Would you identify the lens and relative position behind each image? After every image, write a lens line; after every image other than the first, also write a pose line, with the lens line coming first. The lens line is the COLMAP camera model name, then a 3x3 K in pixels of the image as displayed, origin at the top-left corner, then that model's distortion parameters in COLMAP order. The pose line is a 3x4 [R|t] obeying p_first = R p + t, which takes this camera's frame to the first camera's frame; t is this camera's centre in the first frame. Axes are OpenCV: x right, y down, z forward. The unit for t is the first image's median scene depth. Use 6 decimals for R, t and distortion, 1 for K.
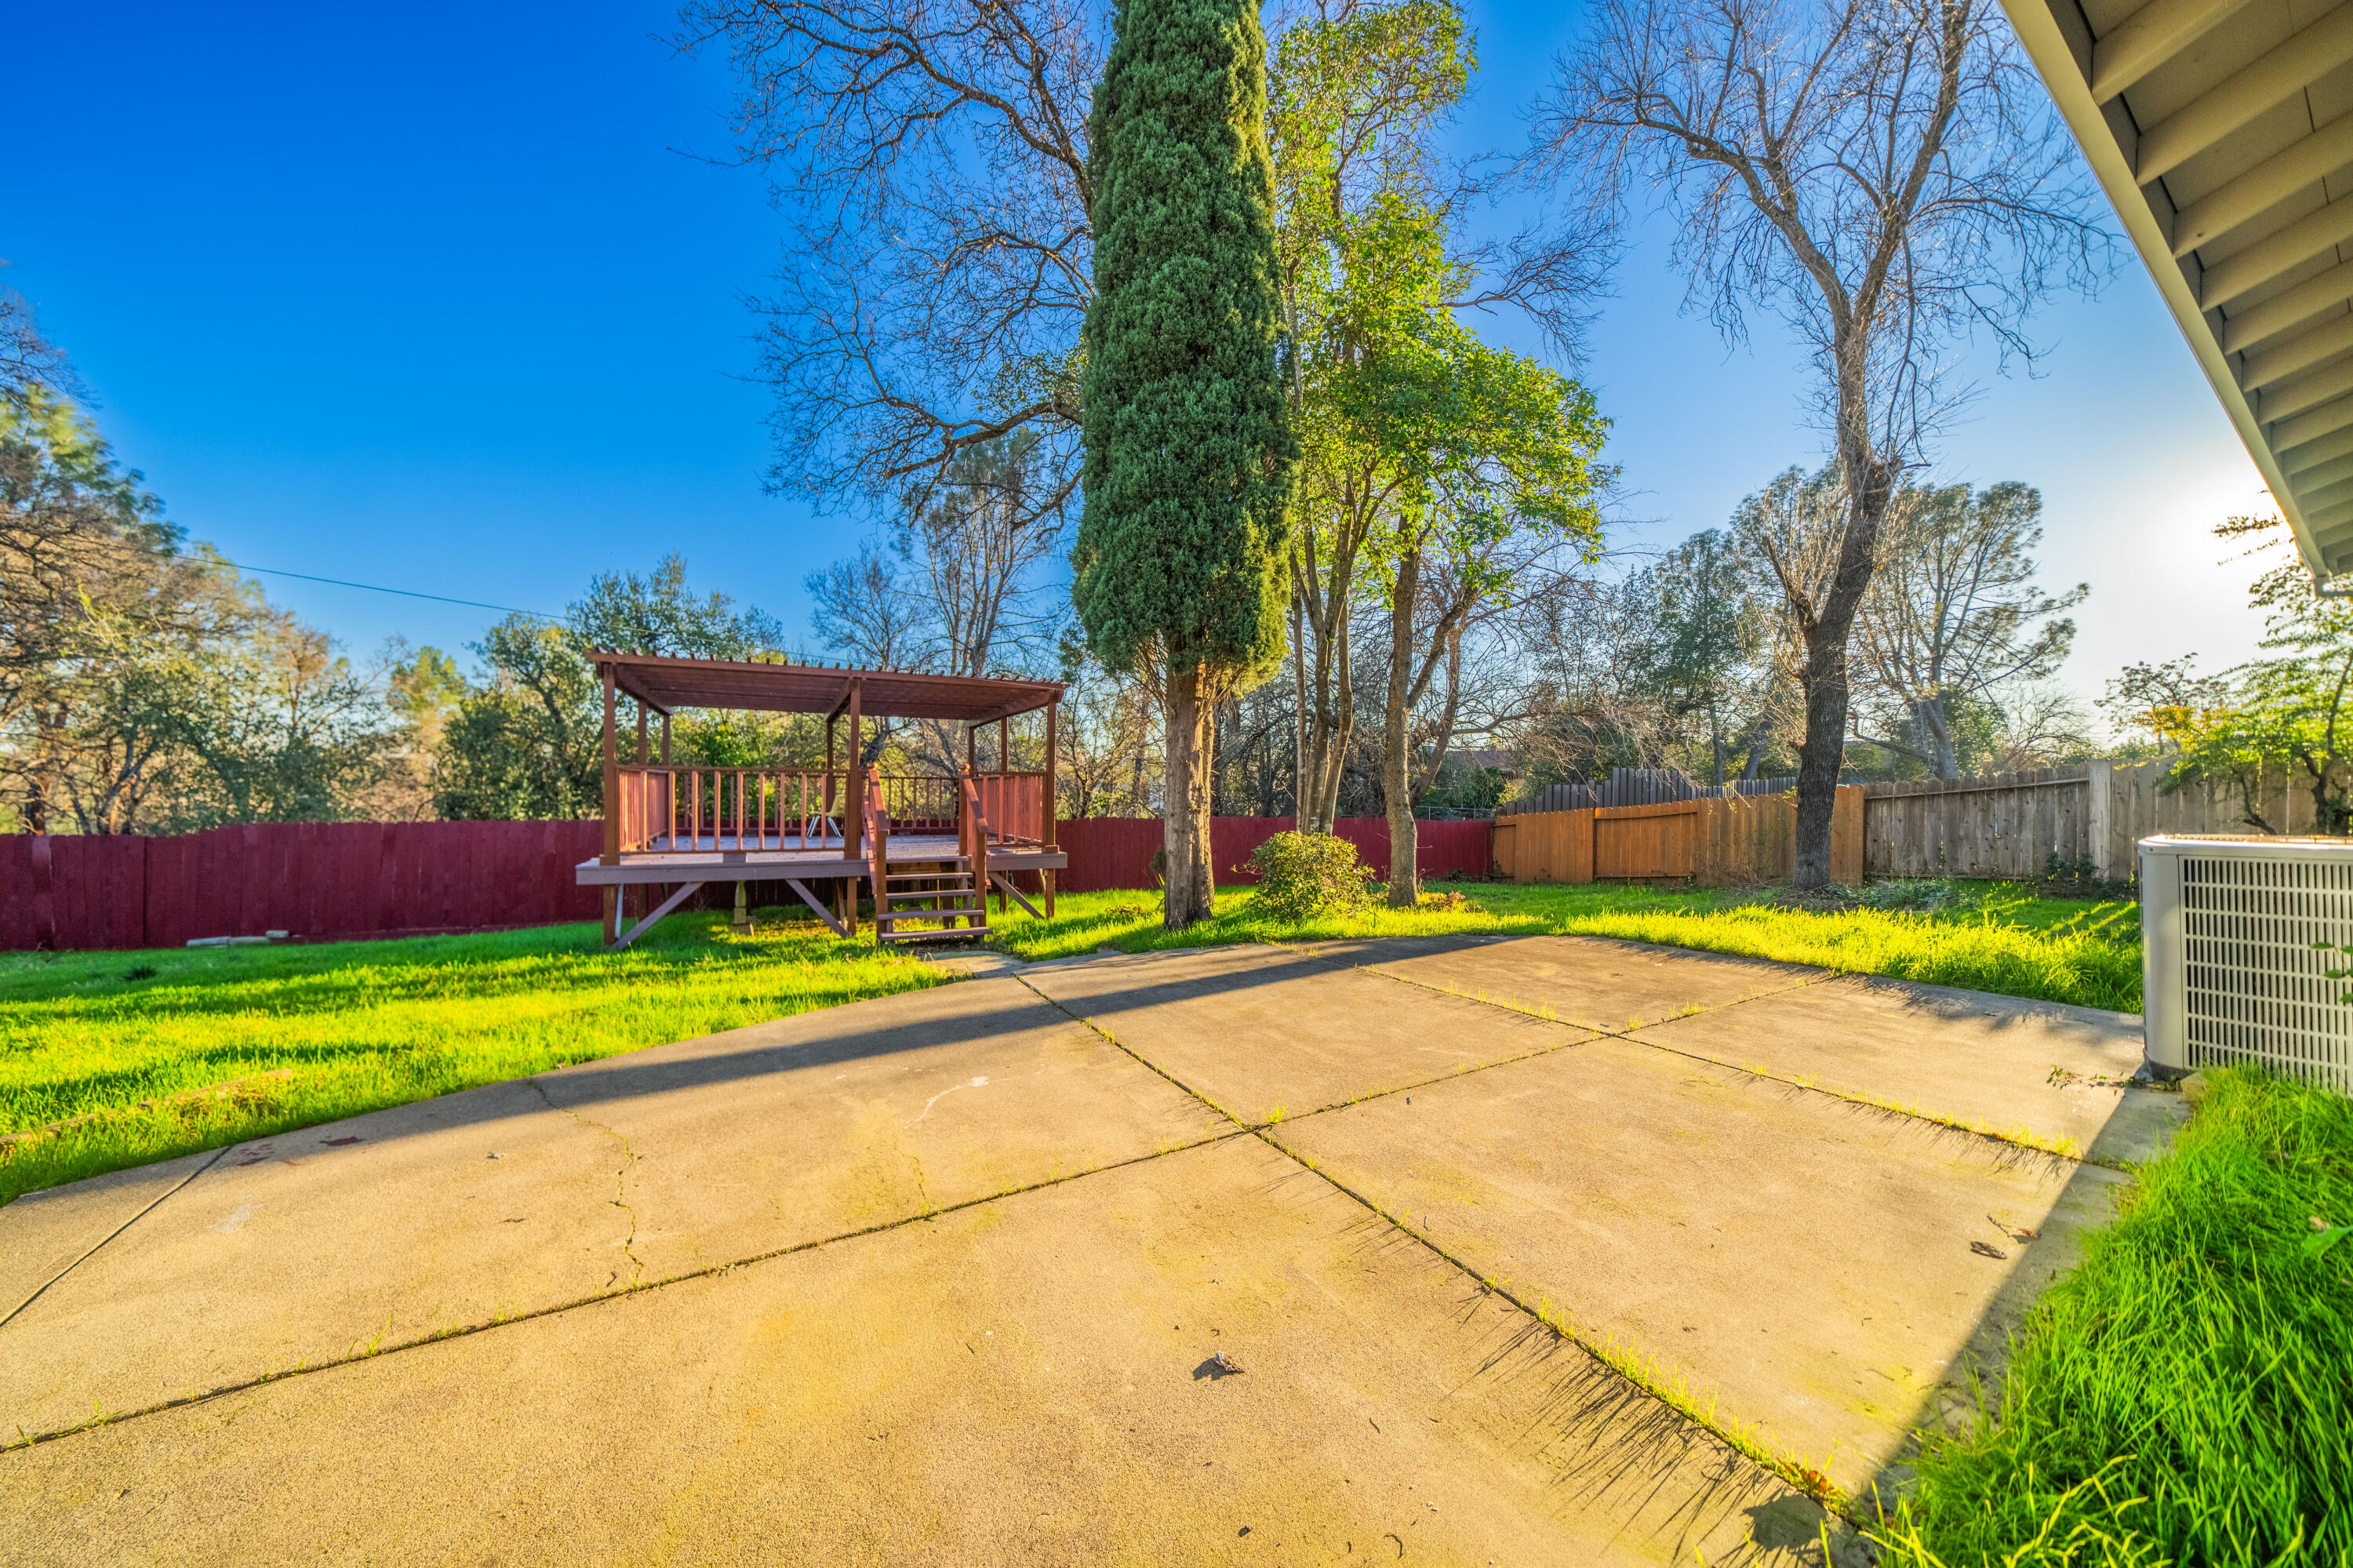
lens RADIAL K [[790.9, 0, 1163.8], [0, 790.9, 788.5], [0, 0, 1]] dist [-0.001049, -0.000076]
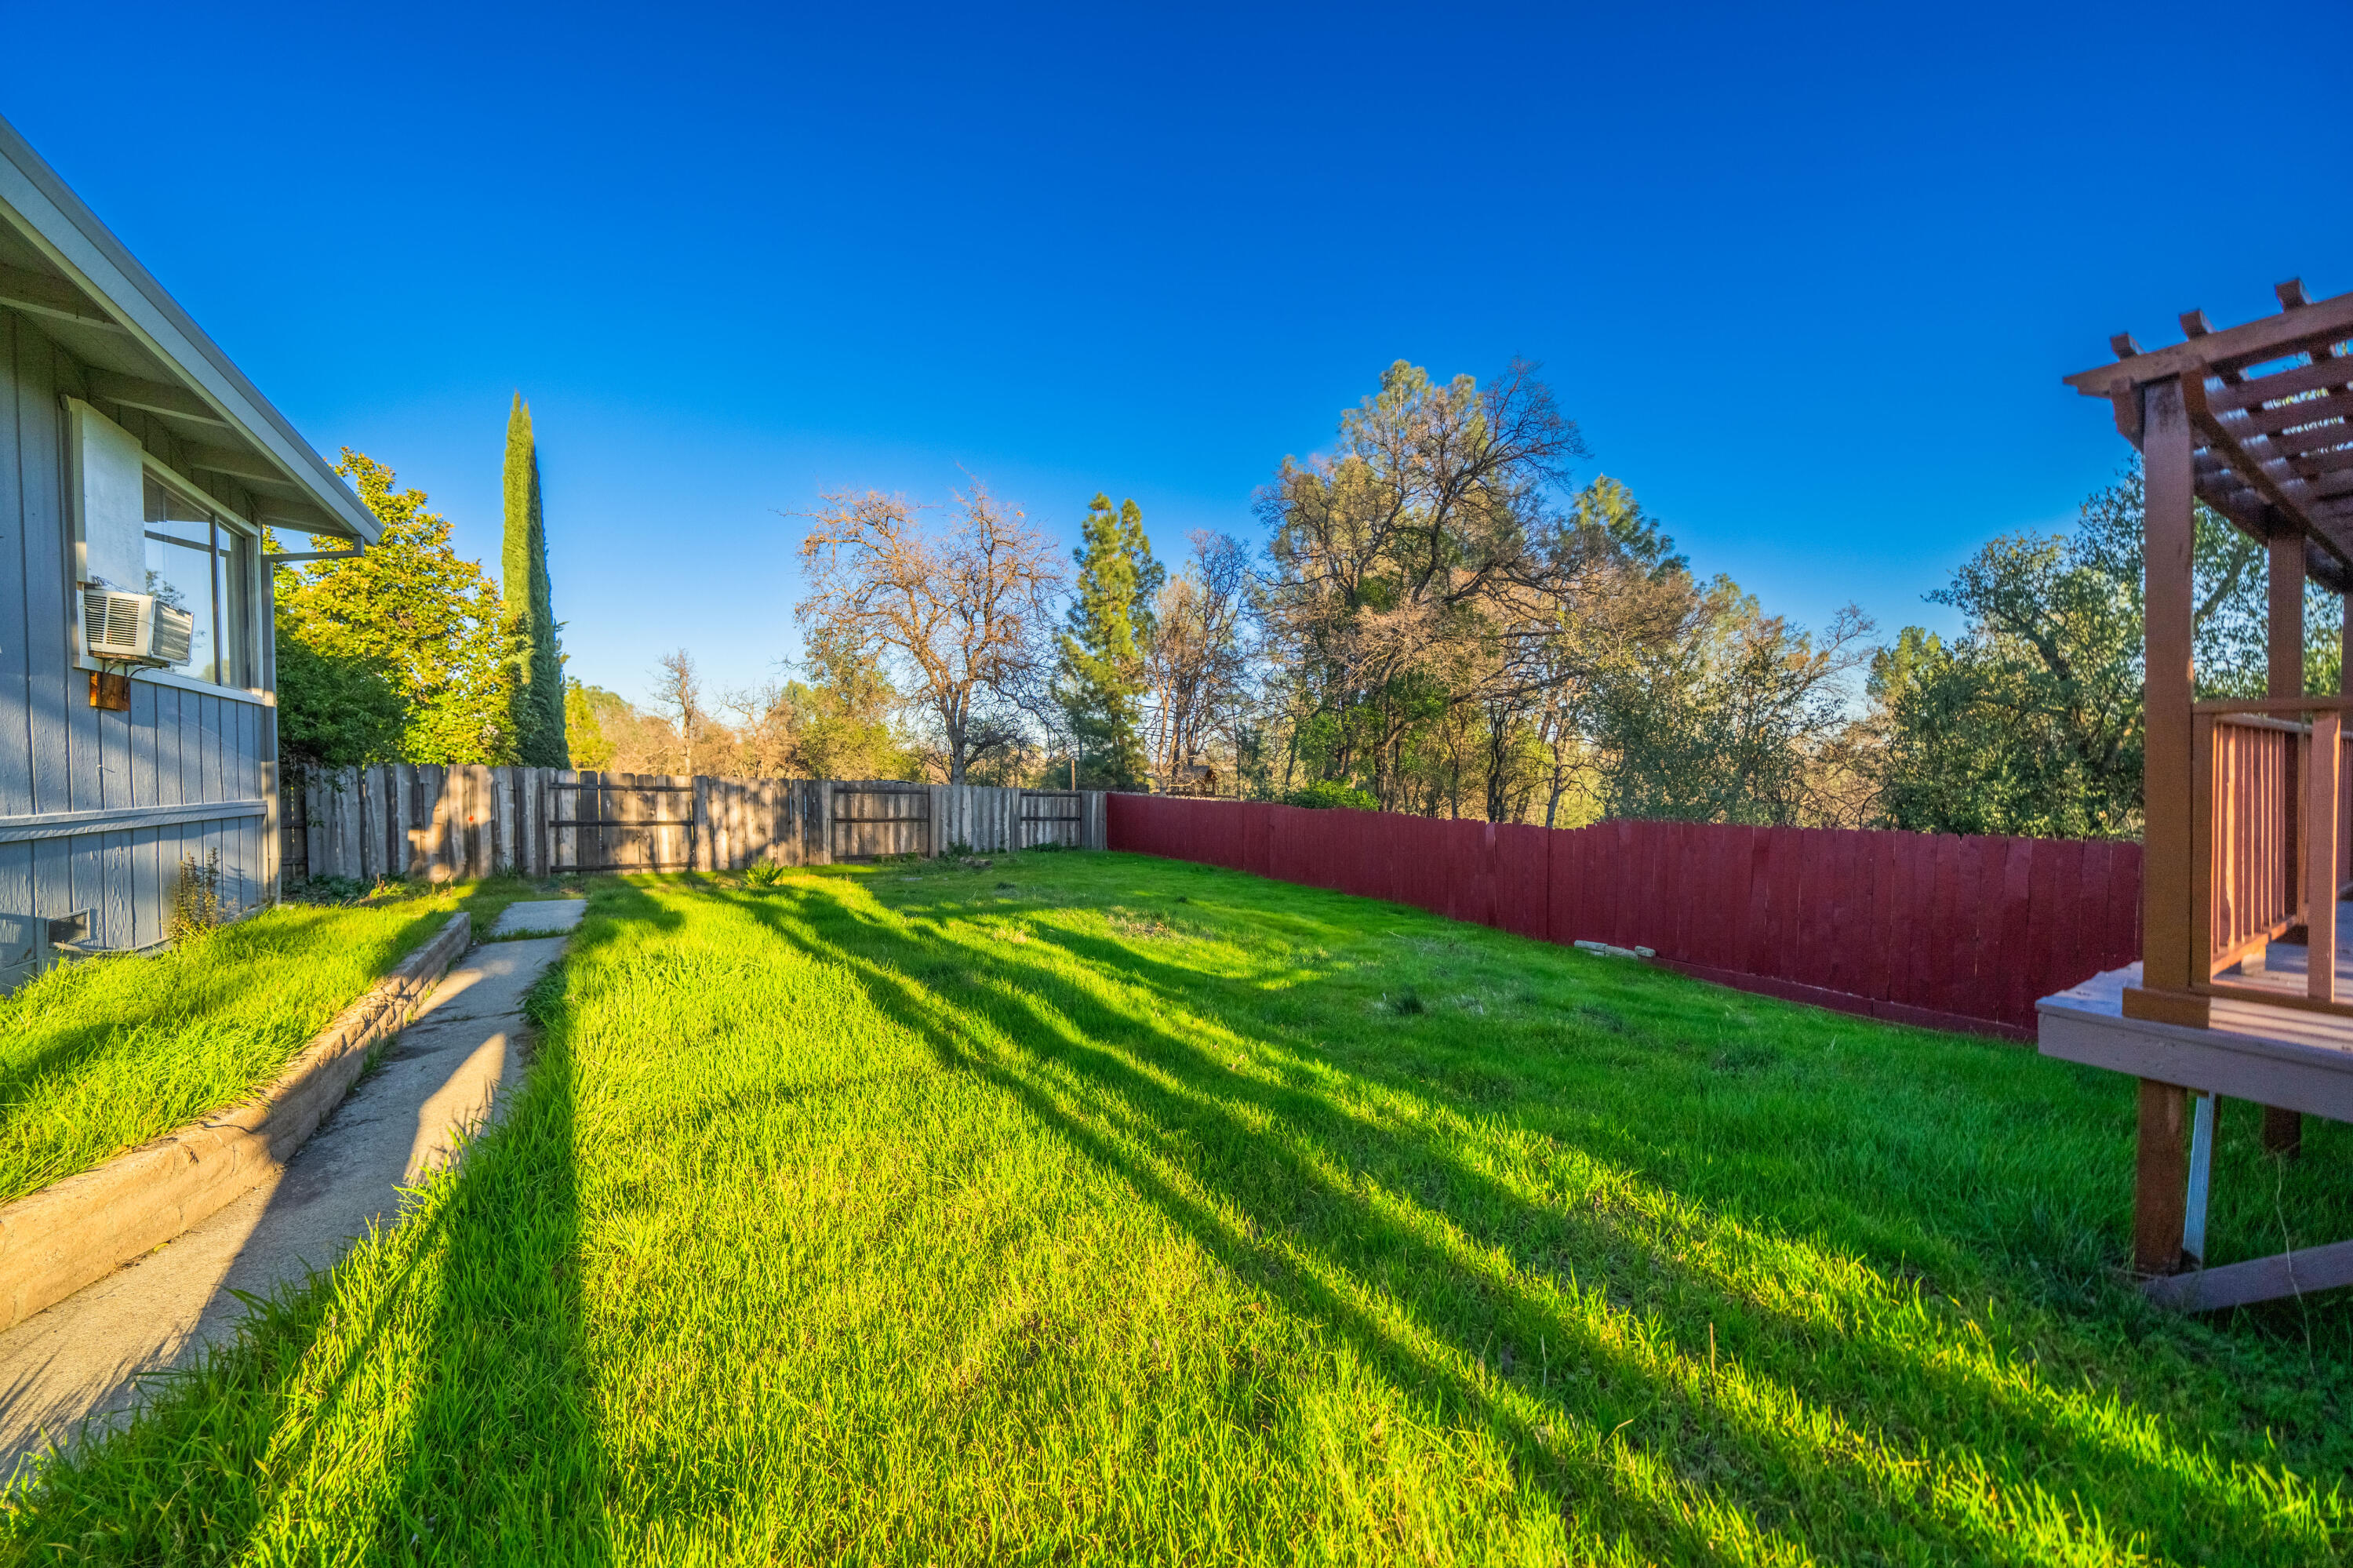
lens RADIAL K [[790.9, 0, 1163.4], [0, 790.9, 788.0], [0, 0, 1]] dist [-0.001049, -0.000076]
pose [[0.056571, 0.008617, -0.998361, -0.137065], [0.002758, 0.999958, 0.008787, 0.000293], [0.998395, -0.003250, 0.056544, 0.194722]]
